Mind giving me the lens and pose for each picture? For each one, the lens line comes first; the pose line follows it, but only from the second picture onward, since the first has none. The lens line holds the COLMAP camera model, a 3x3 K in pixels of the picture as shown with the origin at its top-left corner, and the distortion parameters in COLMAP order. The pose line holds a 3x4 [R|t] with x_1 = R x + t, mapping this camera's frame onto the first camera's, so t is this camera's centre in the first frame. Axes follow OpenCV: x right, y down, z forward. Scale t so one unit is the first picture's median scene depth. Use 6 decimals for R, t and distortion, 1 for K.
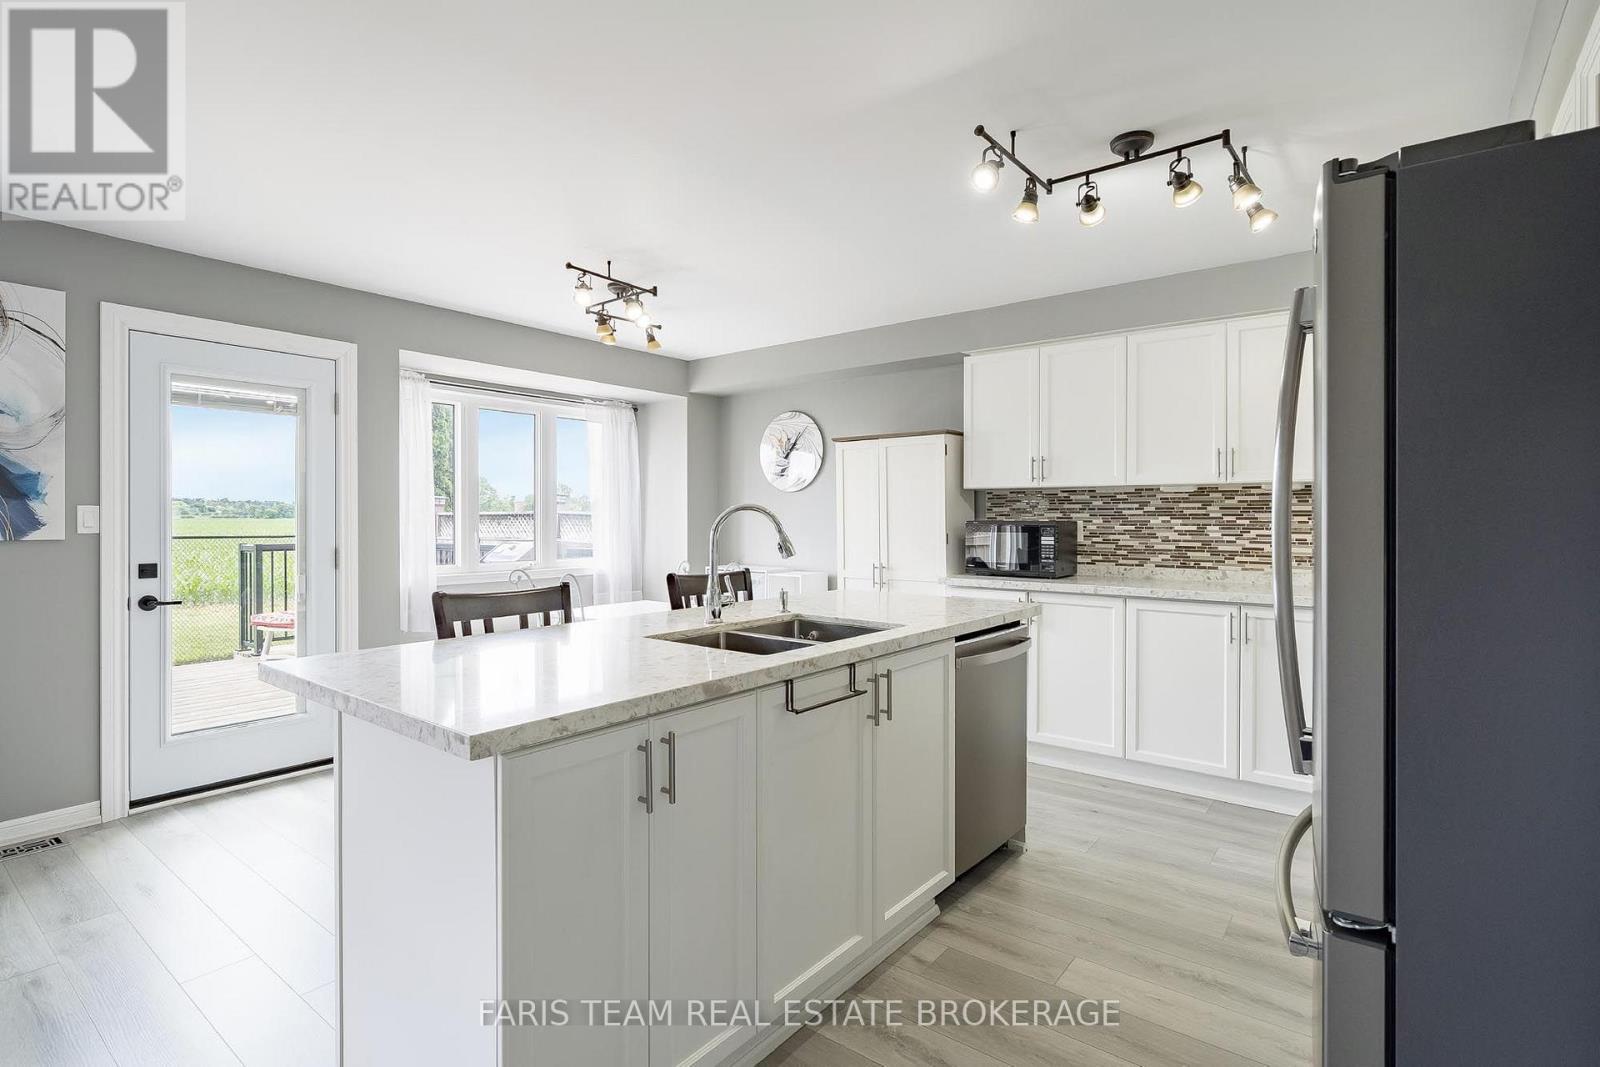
lens RADIAL K [[763.2, 0, 845.7], [0, 763.2, 515.6], [0, 0, 1]] dist [-0.000937, 0.000730]
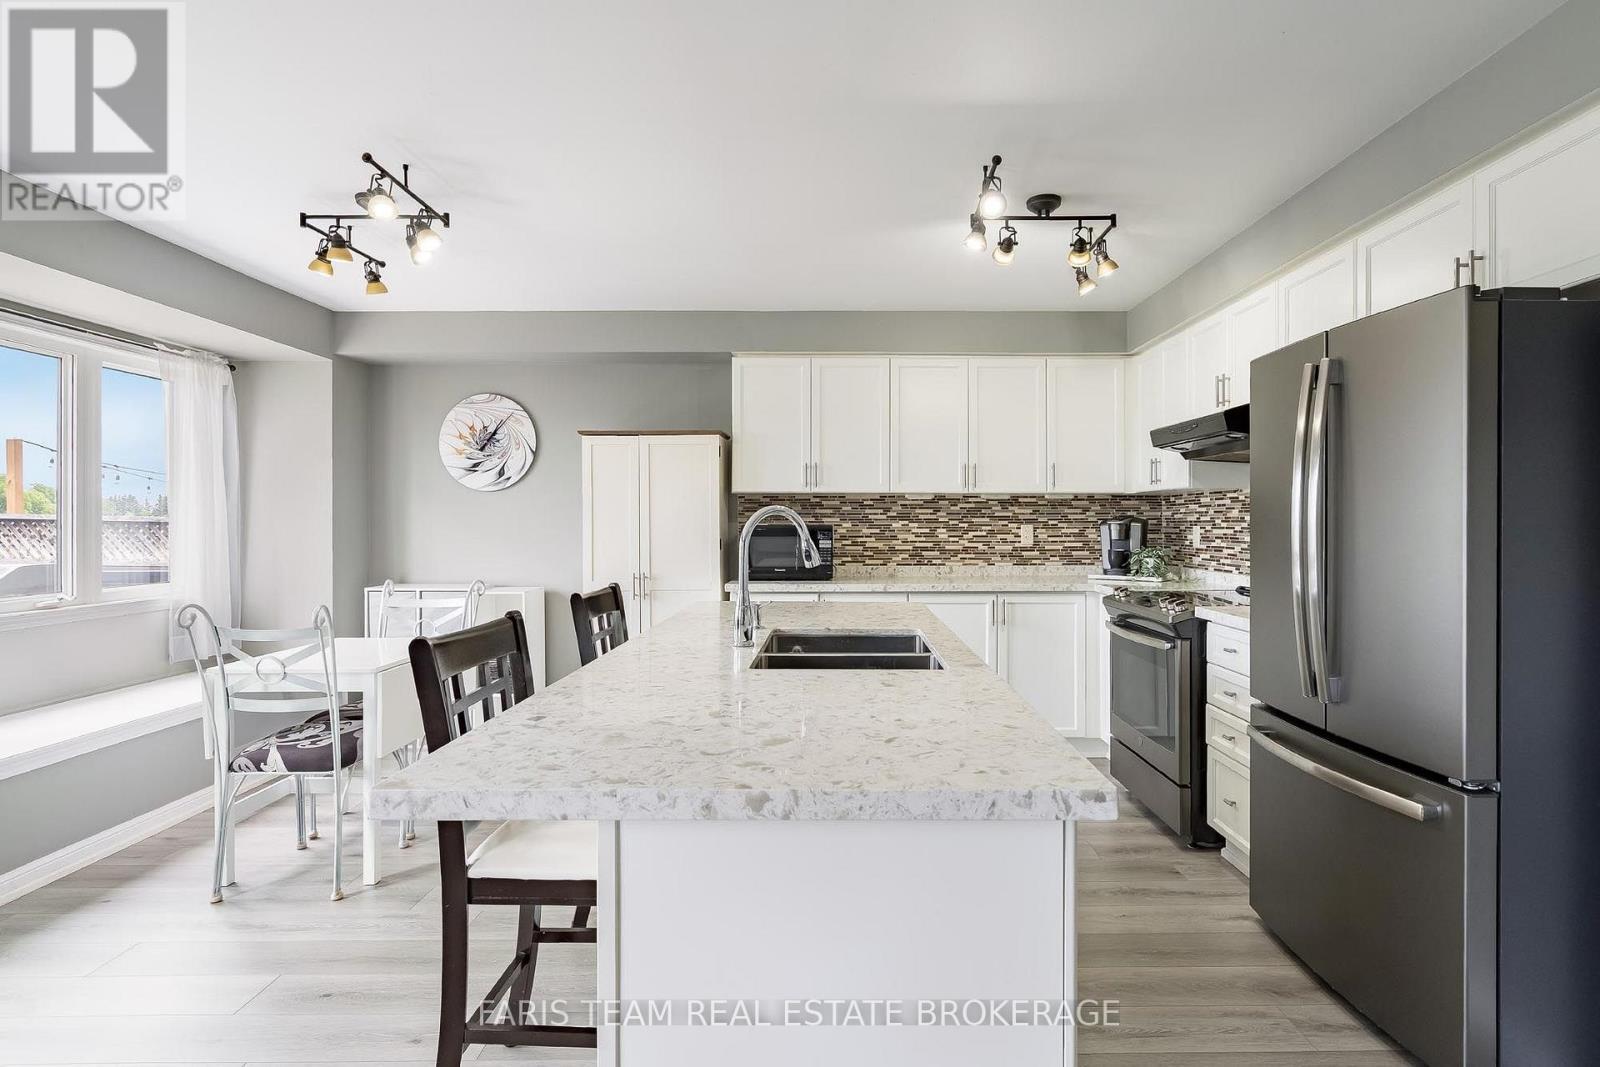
lens RADIAL K [[763.2, 0, 845.7], [0, 763.2, 515.6], [0, 0, 1]] dist [-0.000937, 0.000730]
pose [[0.794809, 0.003334, 0.606850, -0.337927], [0.000905, 0.999977, -0.006678, 0.001044], [-0.606859, 0.005857, 0.794788, 0.146092]]
